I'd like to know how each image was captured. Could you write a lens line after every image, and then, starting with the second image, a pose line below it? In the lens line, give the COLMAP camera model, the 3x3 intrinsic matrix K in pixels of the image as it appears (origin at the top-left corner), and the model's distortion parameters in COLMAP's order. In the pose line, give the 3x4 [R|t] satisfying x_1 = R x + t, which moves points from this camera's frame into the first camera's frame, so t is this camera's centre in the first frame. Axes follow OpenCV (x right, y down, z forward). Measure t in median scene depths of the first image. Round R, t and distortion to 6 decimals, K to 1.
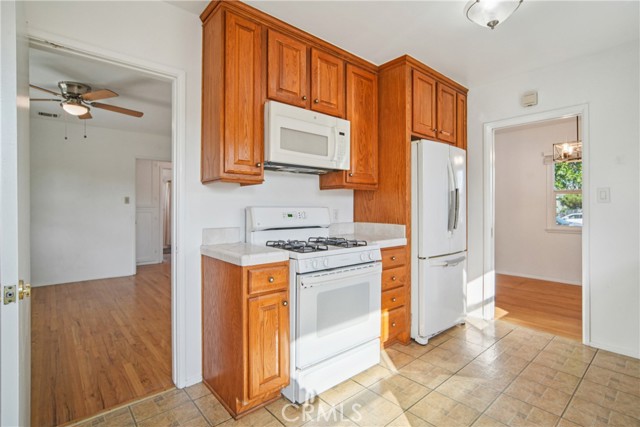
lens RADIAL K [[309.5, 0, 322.3], [0, 309.5, 207.5], [0, 0, 1]] dist [-0.020076, 0.009492]
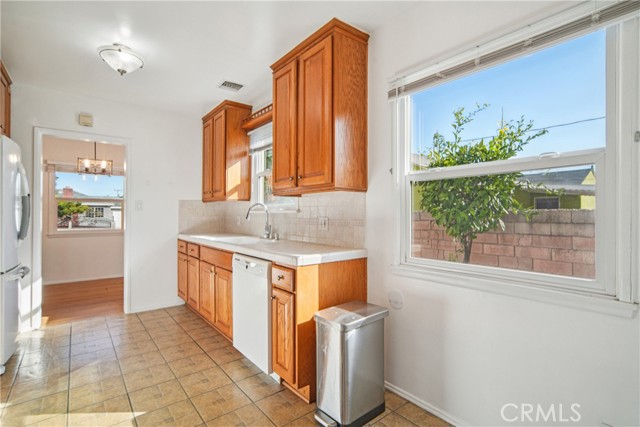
lens RADIAL K [[309.5, 0, 320.6], [0, 309.5, 212.8], [0, 0, 1]] dist [-0.020076, 0.009492]
pose [[0.045770, 0.003785, 0.998945, -0.511084], [-0.001401, 0.999992, -0.003725, -0.001704], [-0.998951, -0.001229, 0.045775, 0.080033]]
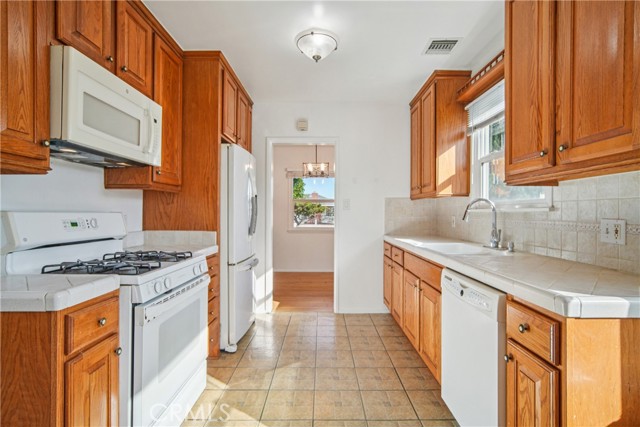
lens RADIAL K [[309.5, 0, 320.6], [0, 309.5, 212.9], [0, 0, 1]] dist [-0.020076, 0.009492]
pose [[0.661340, 0.002345, 0.750082, -0.241097], [-0.003274, 0.999995, -0.000240, -0.000635], [-0.750079, -0.002297, 0.661344, 0.149476]]
